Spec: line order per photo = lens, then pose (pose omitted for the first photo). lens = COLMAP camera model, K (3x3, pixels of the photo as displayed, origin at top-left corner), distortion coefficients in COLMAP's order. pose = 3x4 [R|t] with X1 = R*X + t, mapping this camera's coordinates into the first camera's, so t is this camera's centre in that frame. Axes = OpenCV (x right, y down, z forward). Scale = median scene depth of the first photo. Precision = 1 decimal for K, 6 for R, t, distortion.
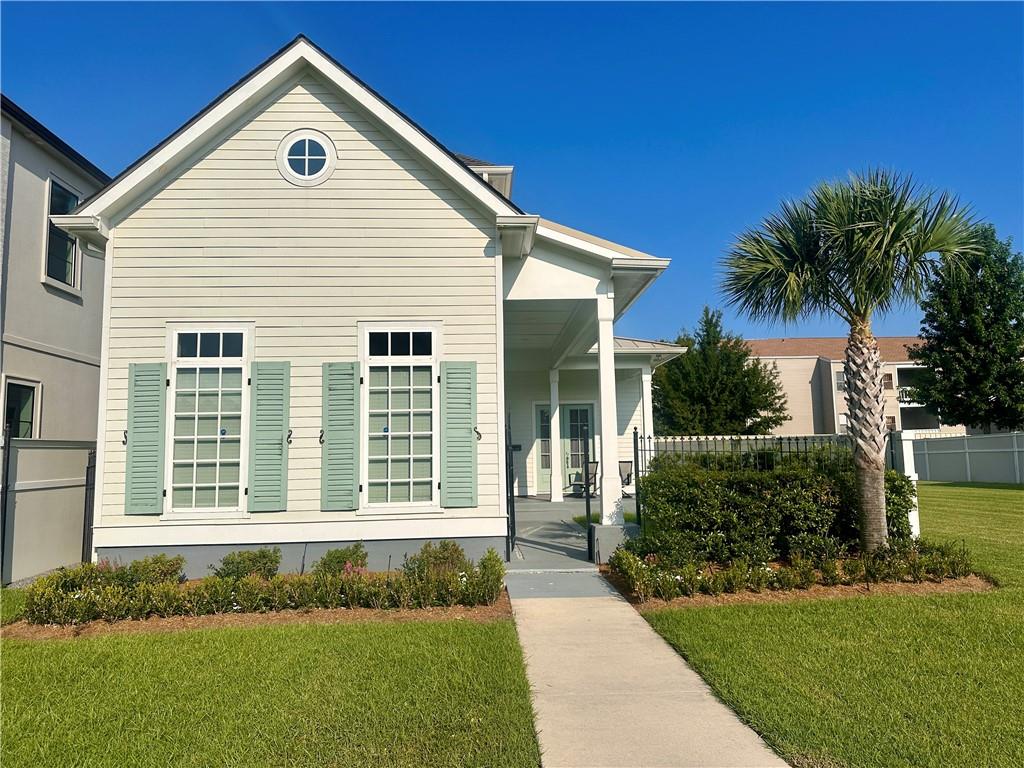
lens RADIAL K [[720.3, 0, 512.0], [0, 720.3, 384.0], [0, 0, 1]] dist [0.067987, -0.087012]
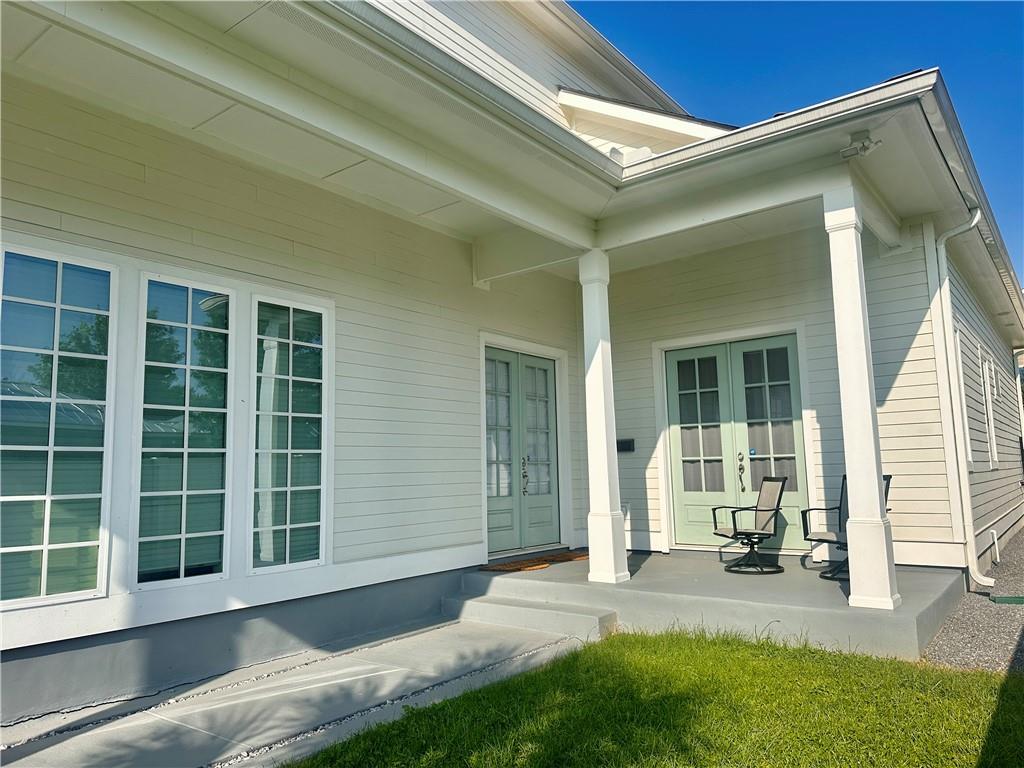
lens RADIAL K [[720.3, 0, 512.0], [0, 720.3, 384.0], [0, 0, 1]] dist [0.067987, -0.087012]
pose [[0.761677, -0.080510, -0.642935, 0.251085], [0.077348, 0.996453, -0.033146, 0.057980], [0.643323, -0.024483, 0.765203, 0.592593]]
